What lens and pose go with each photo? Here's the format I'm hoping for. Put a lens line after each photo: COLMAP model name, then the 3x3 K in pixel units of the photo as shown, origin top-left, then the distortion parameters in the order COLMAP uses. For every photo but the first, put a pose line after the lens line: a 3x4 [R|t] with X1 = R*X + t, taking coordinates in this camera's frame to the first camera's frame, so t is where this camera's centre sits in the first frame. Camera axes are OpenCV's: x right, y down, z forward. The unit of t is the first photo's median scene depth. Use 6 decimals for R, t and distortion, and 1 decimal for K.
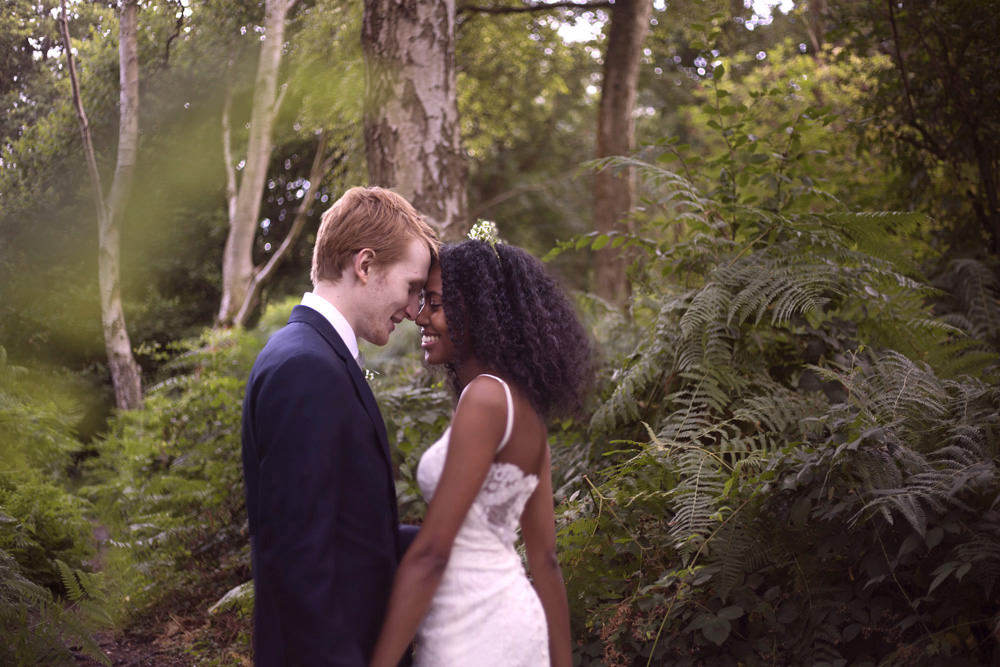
lens RADIAL K [[1381.9, 0, 499.1], [0, 1381.9, 327.0], [0, 0, 1]] dist [-0.068421, 0.000000]
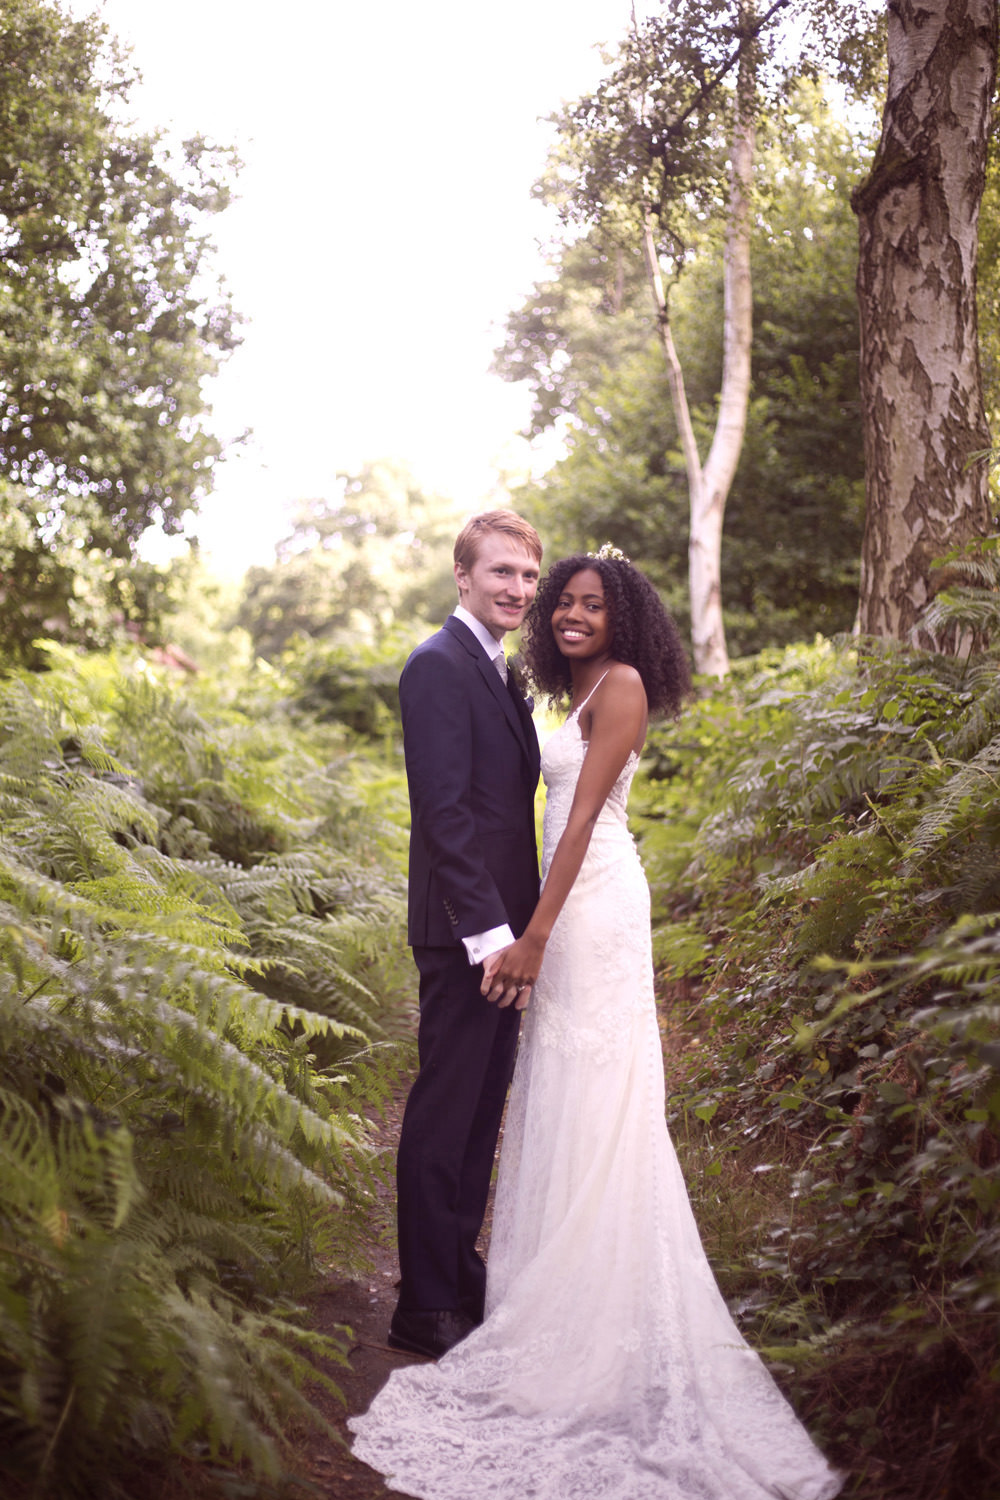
lens RADIAL K [[2072.8, 0, 495.0], [0, 2072.8, 738.1], [0, 0, 1]] dist [-0.068421, 0.000000]
pose [[0.916739, 0.036835, -0.397785, 0.201400], [-0.020369, 0.998755, 0.045544, 0.004754], [0.398967, -0.033650, 0.916347, -0.216770]]
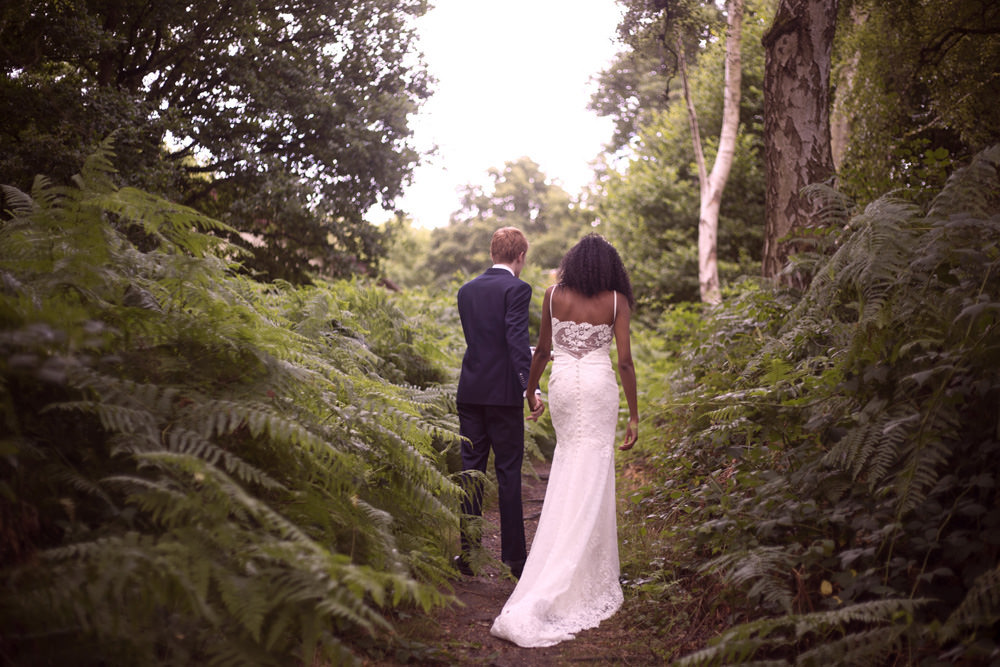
lens RADIAL K [[1381.9, 0, 498.9], [0, 1381.9, 342.1], [0, 0, 1]] dist [-0.068421, 0.000000]
pose [[0.885073, 0.062191, -0.461279, 0.354838], [-0.045819, 0.997861, 0.046620, 0.008858], [0.463192, -0.020127, 0.886029, -0.466303]]
